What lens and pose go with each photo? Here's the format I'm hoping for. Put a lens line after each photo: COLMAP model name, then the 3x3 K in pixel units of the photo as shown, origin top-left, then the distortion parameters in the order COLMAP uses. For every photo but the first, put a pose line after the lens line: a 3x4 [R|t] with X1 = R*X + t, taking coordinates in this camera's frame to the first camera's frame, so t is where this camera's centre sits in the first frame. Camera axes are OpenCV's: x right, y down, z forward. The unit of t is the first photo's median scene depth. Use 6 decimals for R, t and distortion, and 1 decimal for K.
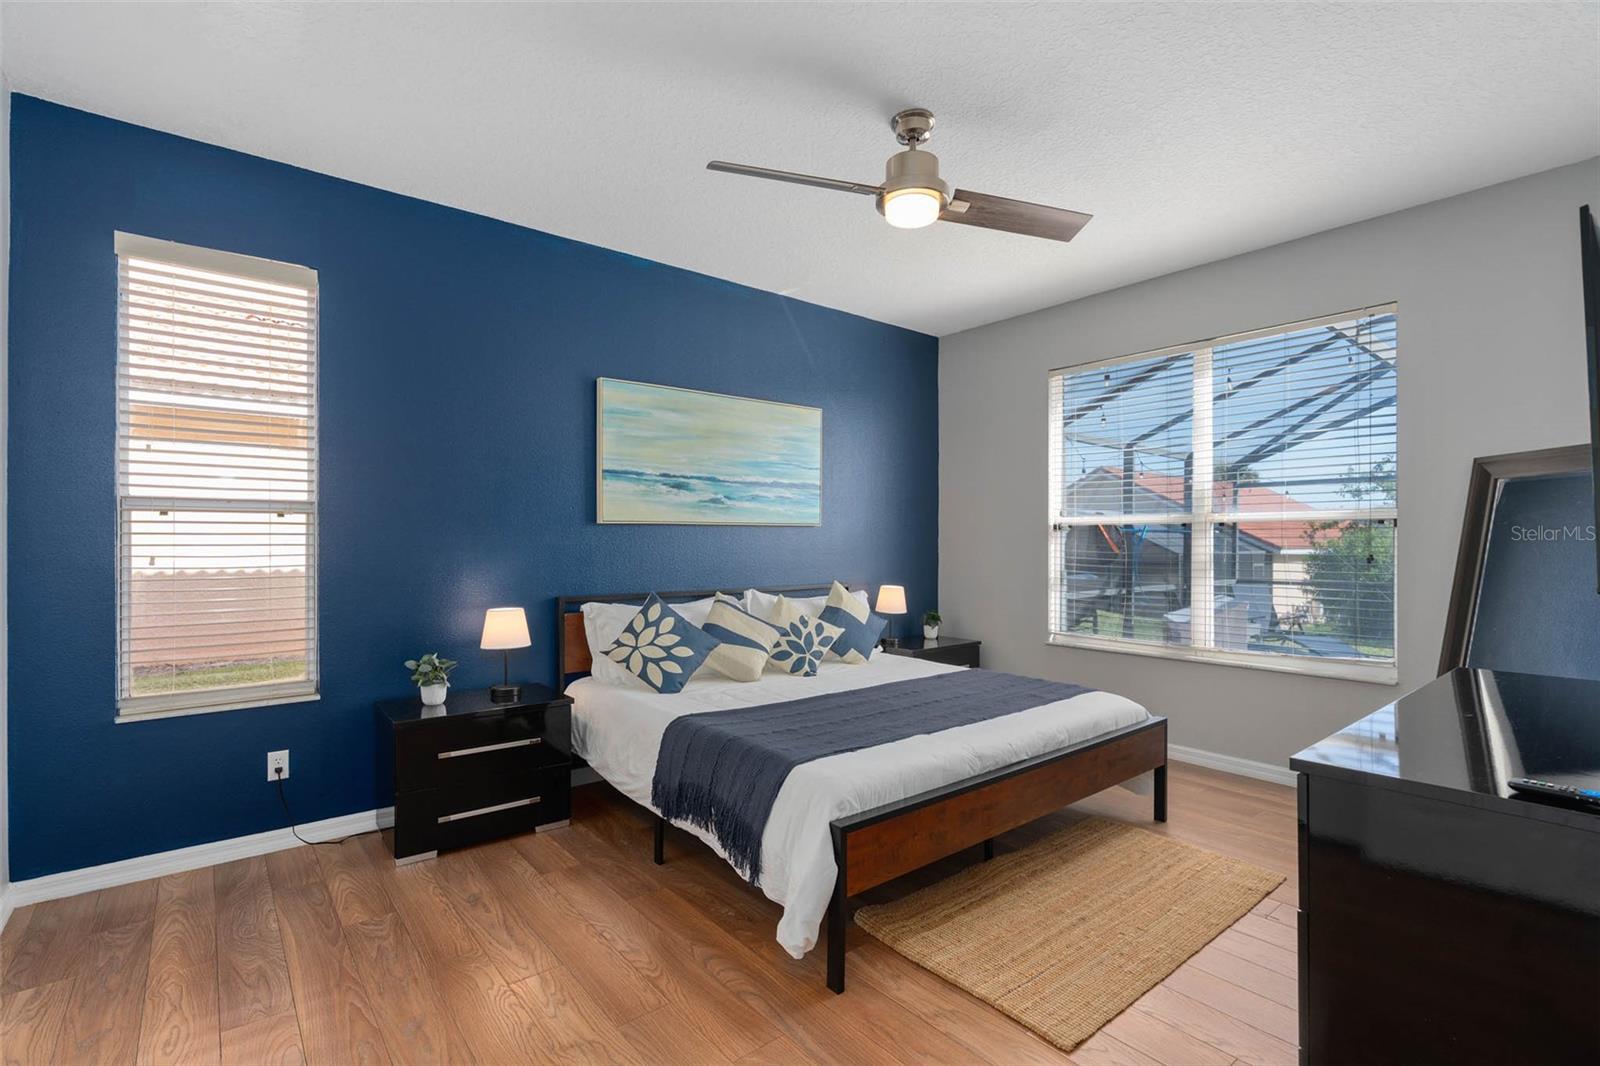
lens RADIAL K [[729.9, 0, 795.8], [0, 729.9, 538.4], [0, 0, 1]] dist [-0.016645, 0.000005]
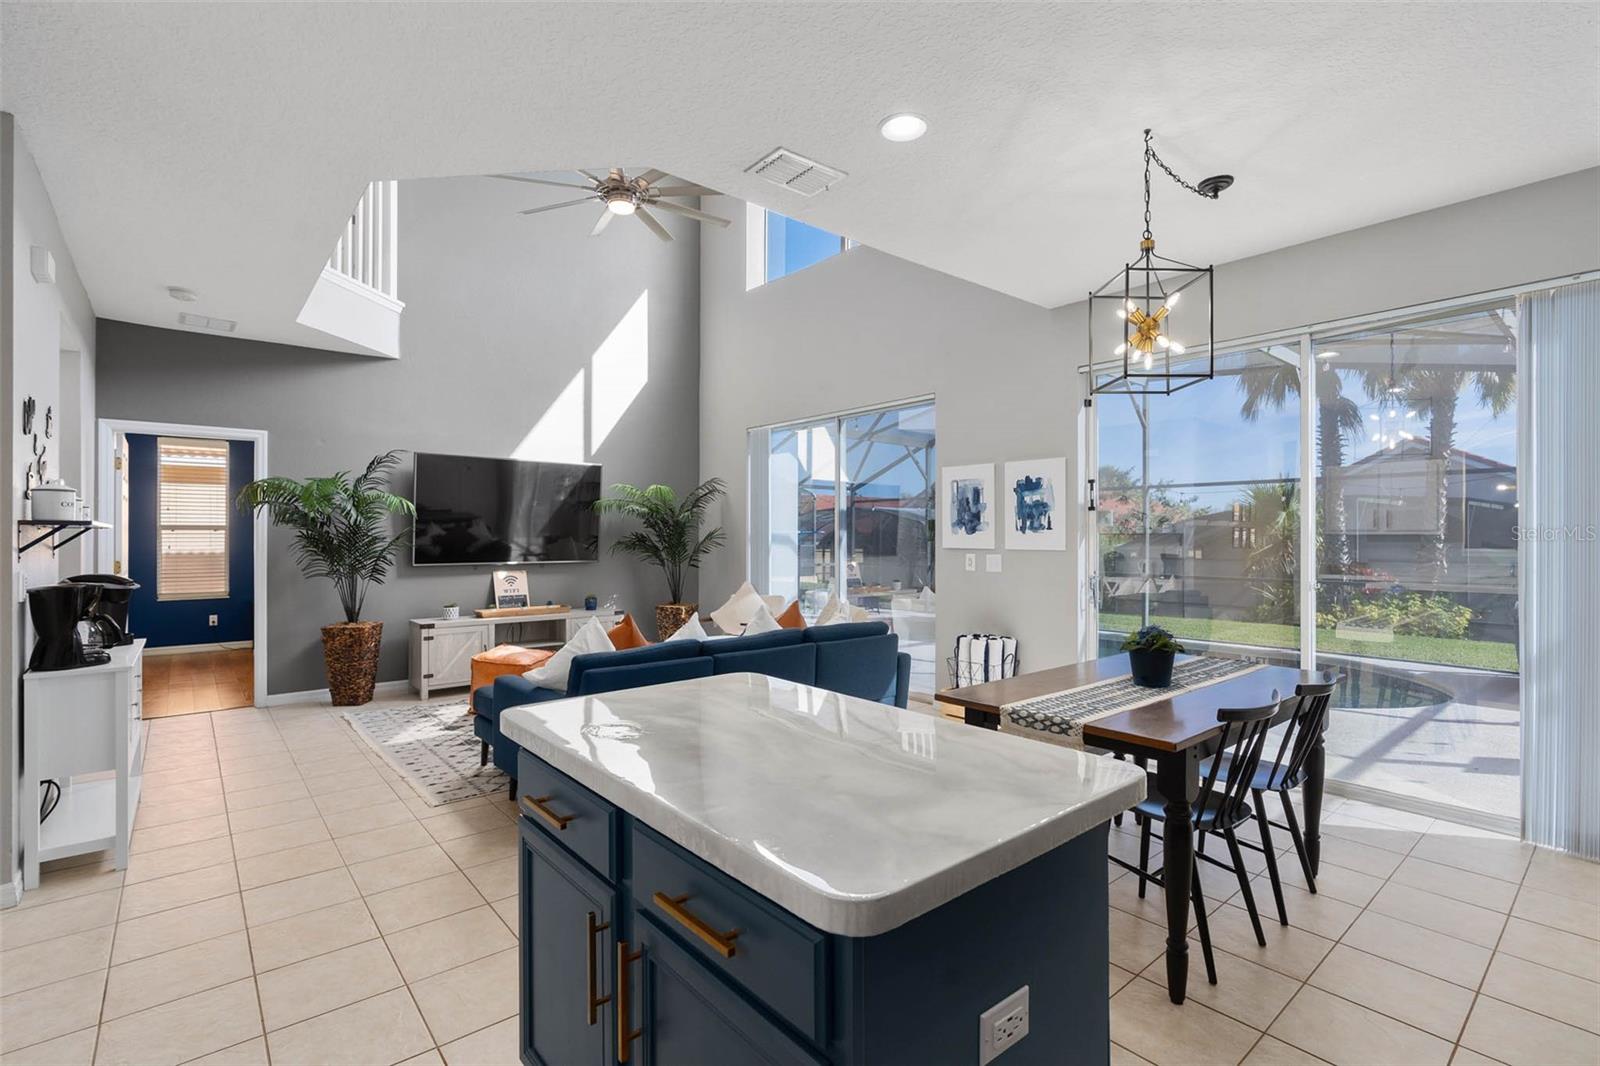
lens RADIAL K [[729.9, 0, 804.4], [0, 729.9, 531.0], [0, 0, 1]] dist [-0.016645, 0.000005]
pose [[0.999930, -0.004949, 0.010750, 1.564033], [0.005014, 0.999969, -0.006069, -0.004714], [-0.010720, 0.006123, 0.999924, -1.845689]]
